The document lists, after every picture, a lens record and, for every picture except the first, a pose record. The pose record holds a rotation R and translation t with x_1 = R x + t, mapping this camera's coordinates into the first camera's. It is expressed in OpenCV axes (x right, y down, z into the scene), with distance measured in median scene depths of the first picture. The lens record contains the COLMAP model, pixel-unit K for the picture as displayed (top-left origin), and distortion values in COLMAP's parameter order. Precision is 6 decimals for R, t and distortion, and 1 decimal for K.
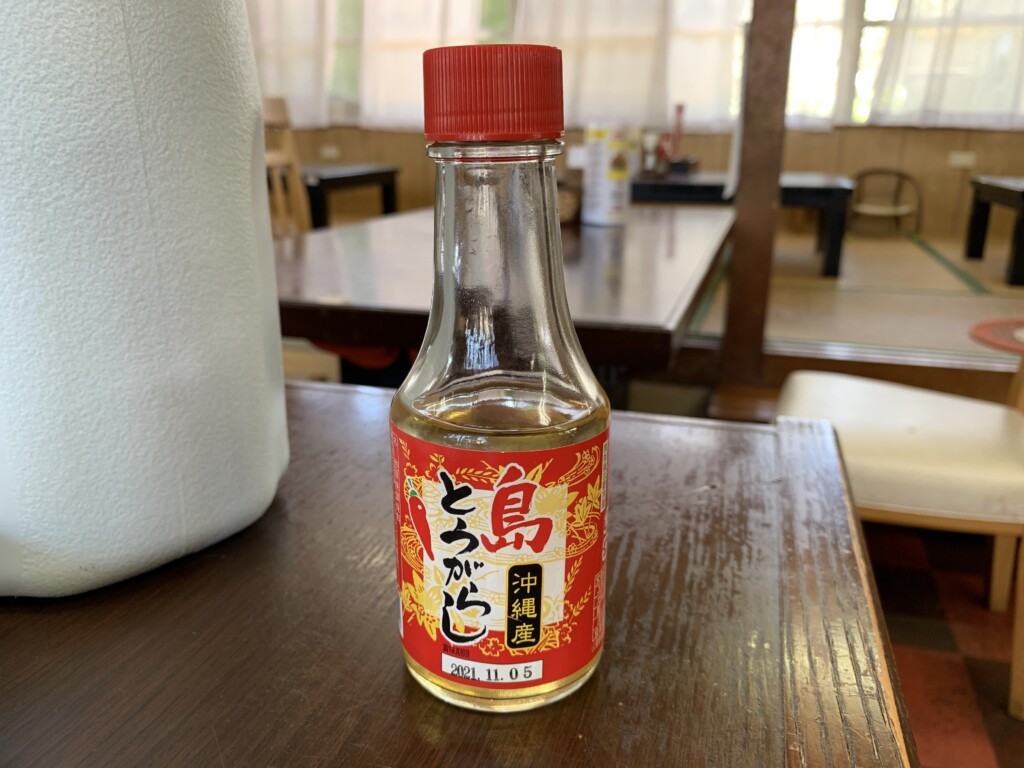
lens RADIAL K [[779.9, 0, 512.0], [0, 779.9, 384.0], [0, 0, 1]] dist [-0.035033, -0.004773]
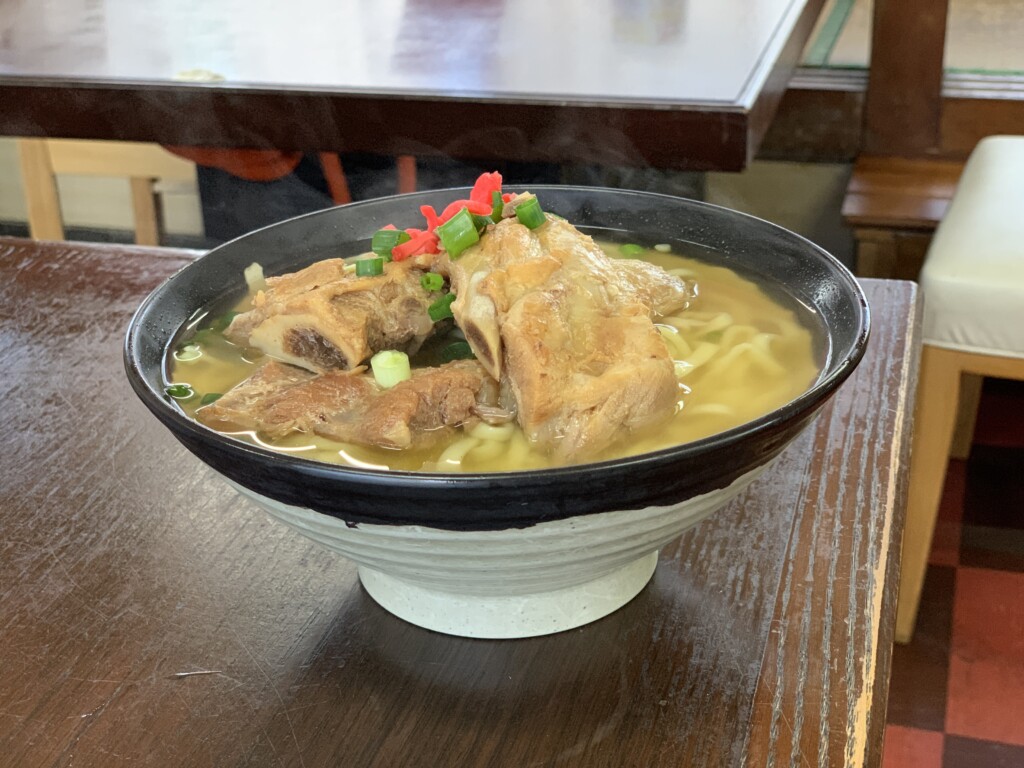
lens RADIAL K [[1554.9, 0, 512.0], [0, 1554.9, 384.0], [0, 0, 1]] dist [0.036011, -0.658892]
pose [[0.998901, -0.046088, 0.008553, -0.008027], [0.044167, 0.986515, 0.157598, -0.172090], [-0.015701, -0.157047, 0.987466, -0.809939]]
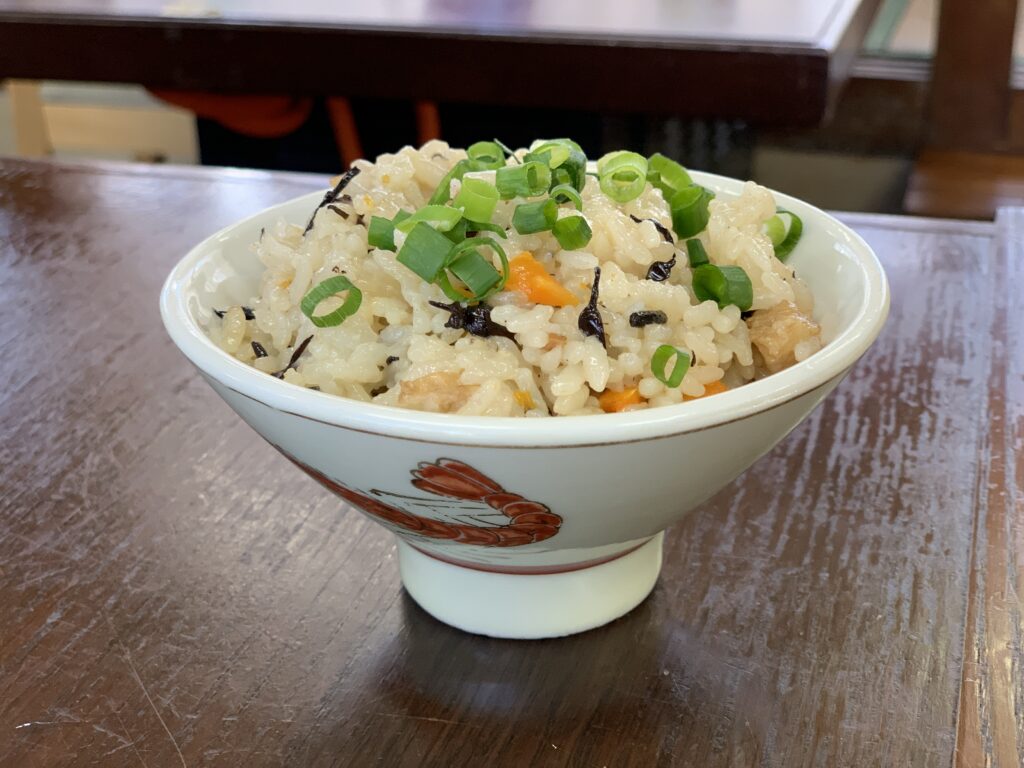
lens RADIAL K [[1554.9, 0, 512.0], [0, 1554.9, 384.0], [0, 0, 1]] dist [0.036011, -0.658892]
pose [[0.999699, -0.023678, -0.006370, -0.025336], [0.024346, 0.989397, 0.143181, -0.001675], [0.002913, -0.143293, 0.989676, -0.251383]]
